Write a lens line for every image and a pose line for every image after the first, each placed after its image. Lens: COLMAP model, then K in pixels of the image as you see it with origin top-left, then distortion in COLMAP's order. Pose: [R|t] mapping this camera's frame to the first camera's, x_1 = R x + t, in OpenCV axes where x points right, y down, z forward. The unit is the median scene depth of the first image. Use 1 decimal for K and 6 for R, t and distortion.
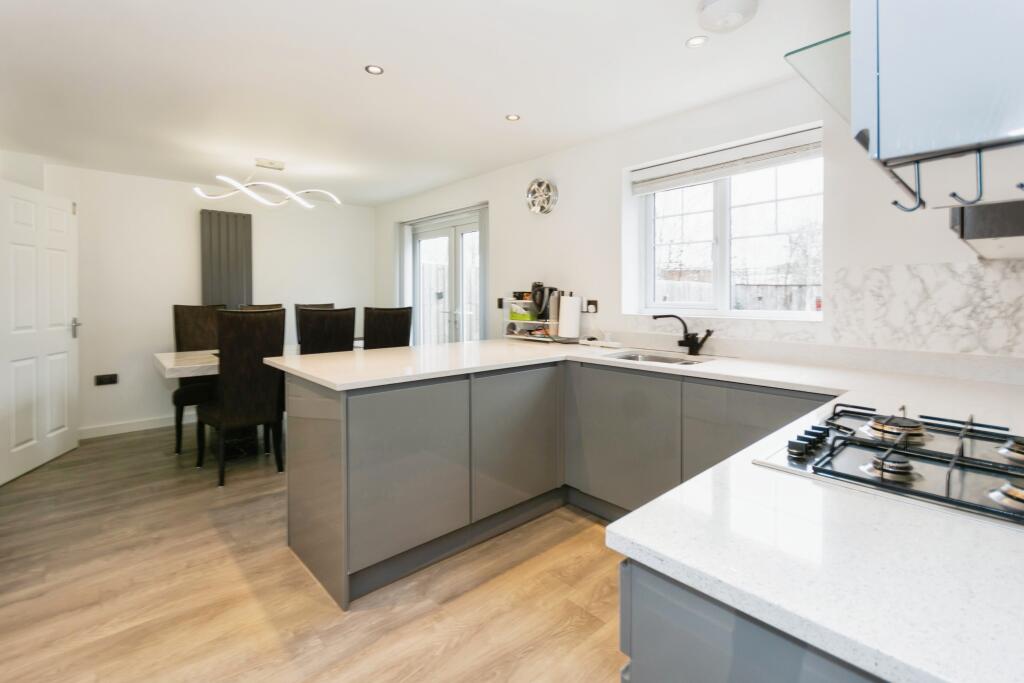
lens RADIAL K [[458.9, 0, 521.6], [0, 458.9, 309.5], [0, 0, 1]] dist [-0.001317, 0.000335]
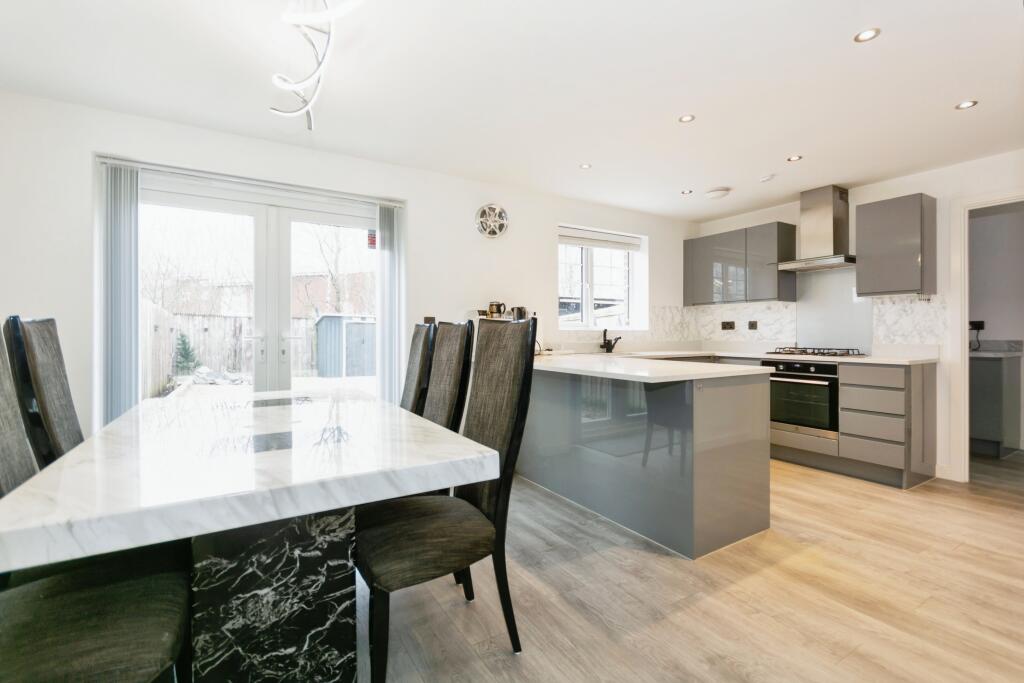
lens RADIAL K [[458.9, 0, 502.6], [0, 458.9, 336.6], [0, 0, 1]] dist [-0.001317, 0.000335]
pose [[0.215266, -0.009585, 0.976508, -1.330215], [0.029404, 0.999562, 0.003329, 0.023474], [-0.976113, 0.027996, 0.215453, 1.013243]]
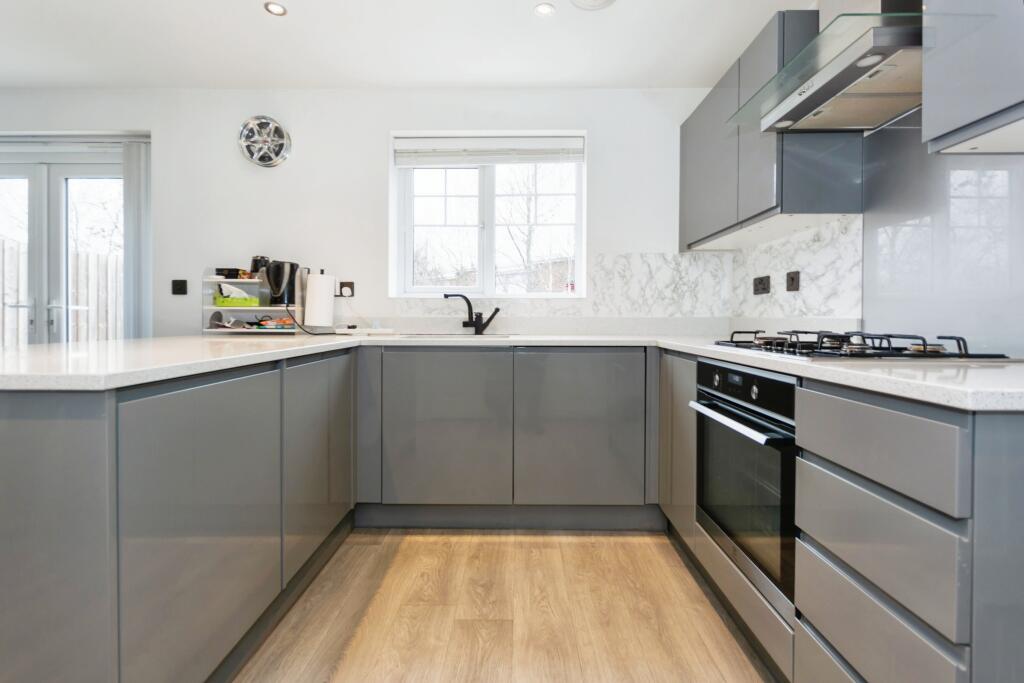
lens RADIAL K [[458.9, 0, 513.7], [0, 458.9, 326.5], [0, 0, 1]] dist [-0.001317, 0.000335]
pose [[0.690775, -0.015298, 0.722908, -0.295048], [0.019292, 0.999810, 0.002723, 0.079878], [-0.722813, 0.012065, 0.690939, 0.256747]]
